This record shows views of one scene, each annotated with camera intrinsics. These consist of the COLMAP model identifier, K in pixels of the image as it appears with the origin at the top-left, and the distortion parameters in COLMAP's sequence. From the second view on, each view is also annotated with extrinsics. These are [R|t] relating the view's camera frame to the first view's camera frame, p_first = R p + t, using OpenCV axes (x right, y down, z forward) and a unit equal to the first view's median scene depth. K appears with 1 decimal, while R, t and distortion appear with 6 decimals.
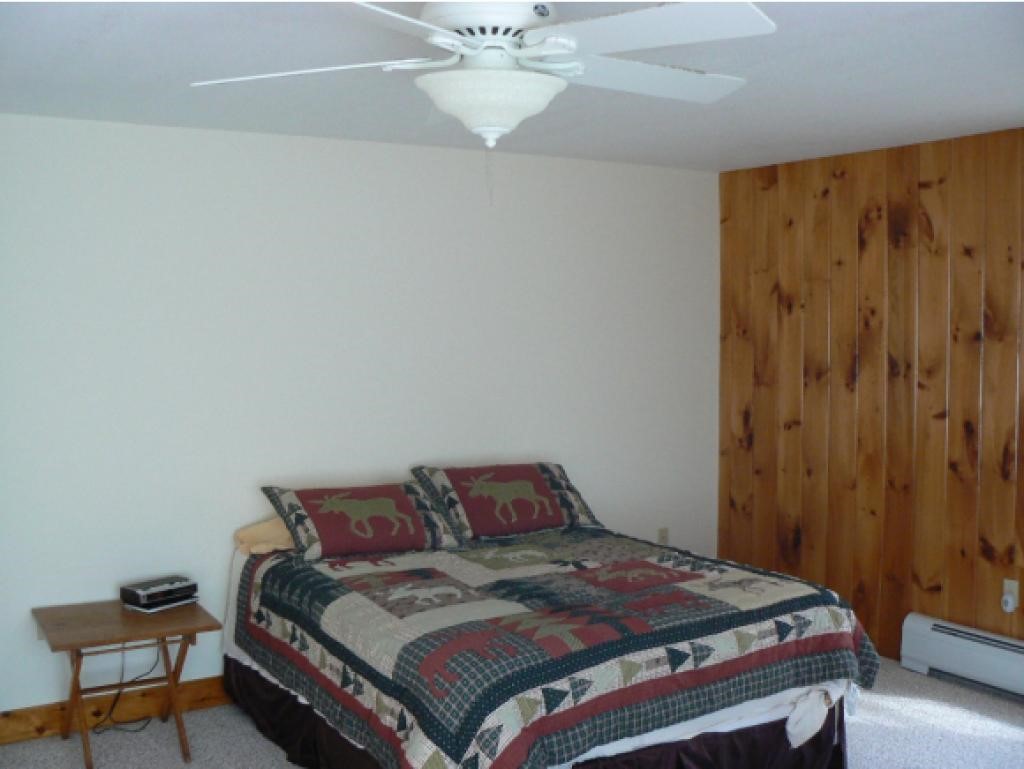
lens RADIAL K [[1110.8, 0, 506.1], [0, 1110.8, 389.7], [0, 0, 1]] dist [-0.187355, 0.225395]
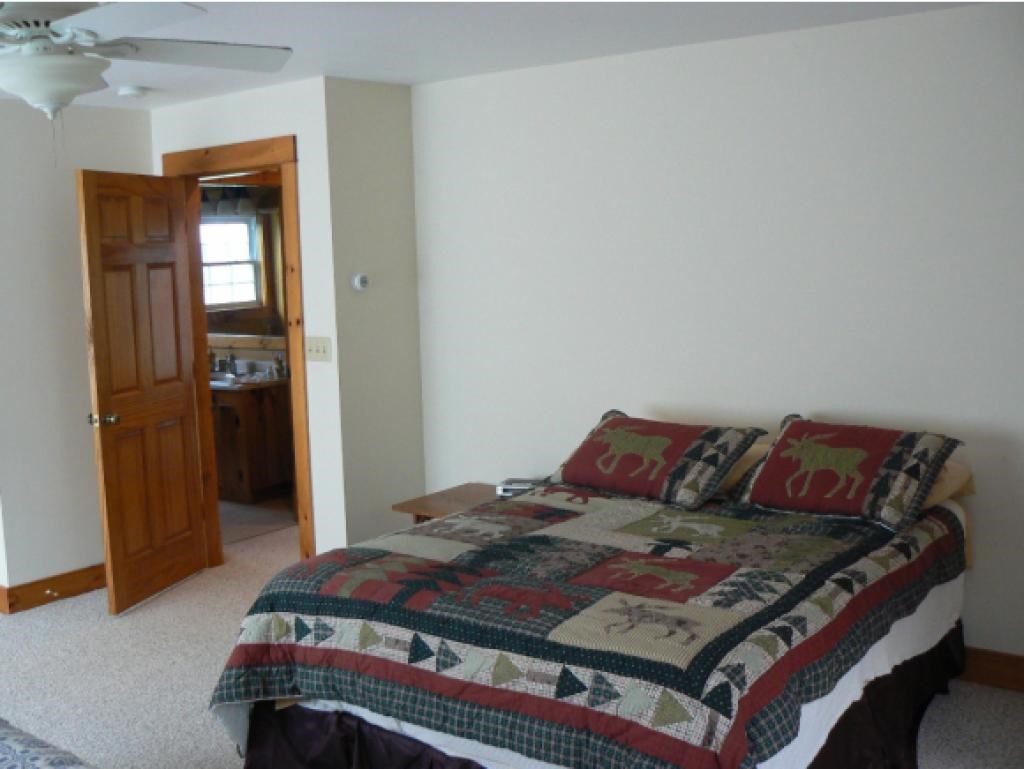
lens RADIAL K [[1110.8, 0, 506.1], [0, 1110.8, 389.7], [0, 0, 1]] dist [-0.187355, 0.225395]
pose [[0.326670, 0.106688, -0.939098, 0.937055], [-0.026886, 0.994255, 0.103602, -0.043900], [0.944756, -0.008595, 0.327662, 0.773834]]
